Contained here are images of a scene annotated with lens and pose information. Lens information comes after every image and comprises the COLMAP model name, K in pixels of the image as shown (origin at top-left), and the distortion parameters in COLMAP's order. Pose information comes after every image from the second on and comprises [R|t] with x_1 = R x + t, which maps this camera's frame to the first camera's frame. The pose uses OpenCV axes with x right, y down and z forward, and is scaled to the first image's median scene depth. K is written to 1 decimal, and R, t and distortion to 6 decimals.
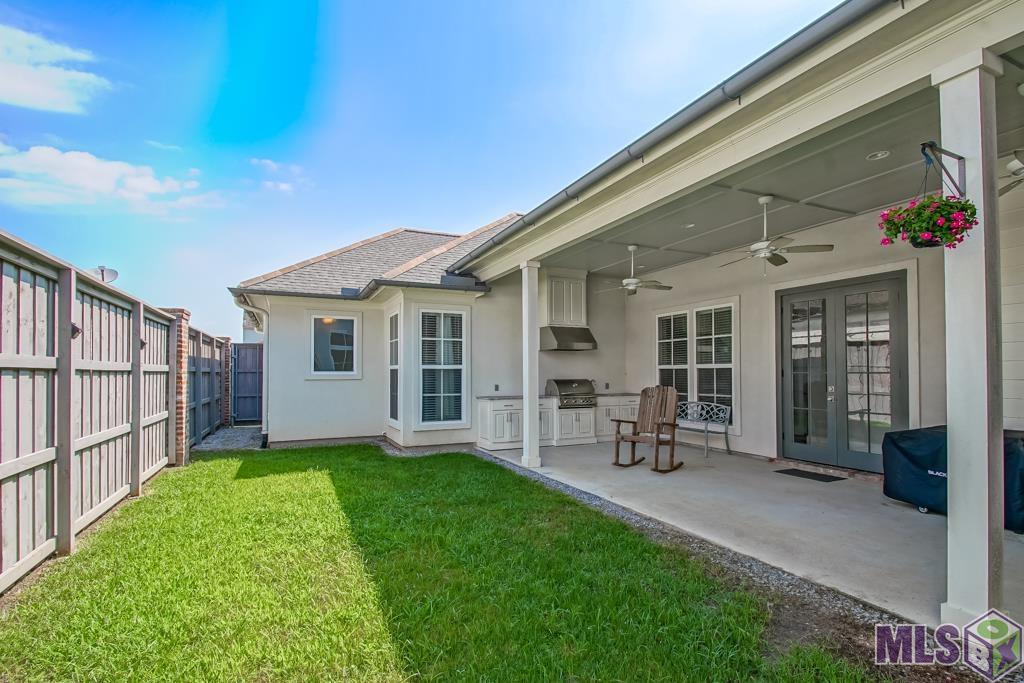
lens RADIAL K [[473.4, 0, 498.4], [0, 473.4, 361.9], [0, 0, 1]] dist [0.000896, -0.007568]
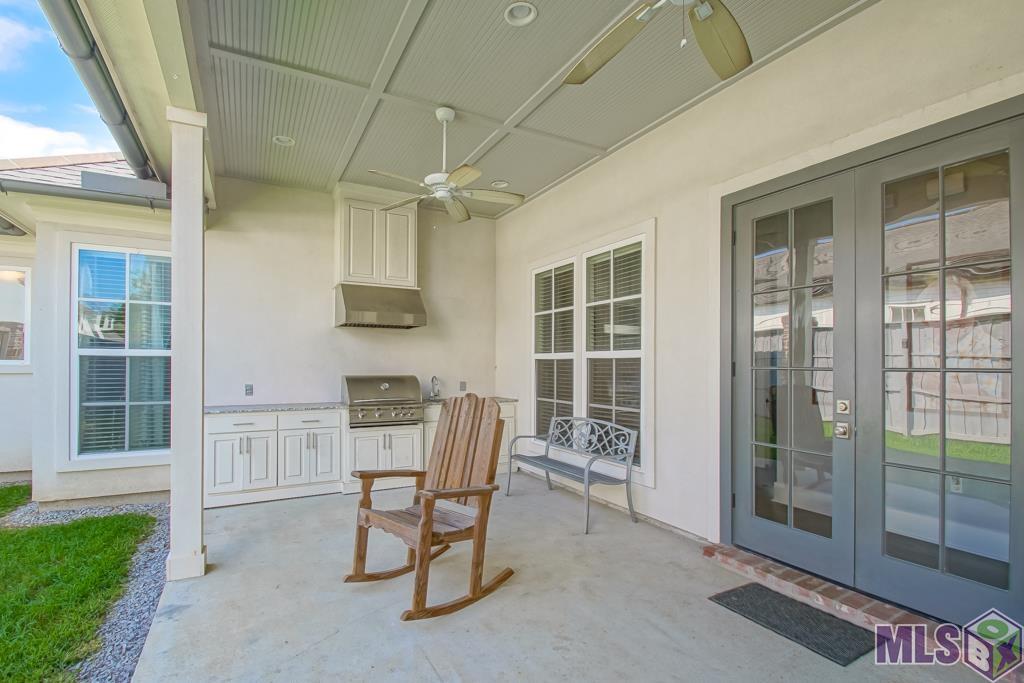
lens RADIAL K [[440.8, 0, 503.6], [0, 440.8, 357.8], [0, 0, 1]] dist [-0.001912, -0.006706]
pose [[0.997992, 0.009145, 0.062684, 0.287543], [-0.009582, 0.999932, 0.006669, 0.010089], [-0.062619, -0.007256, 0.998011, 0.481559]]
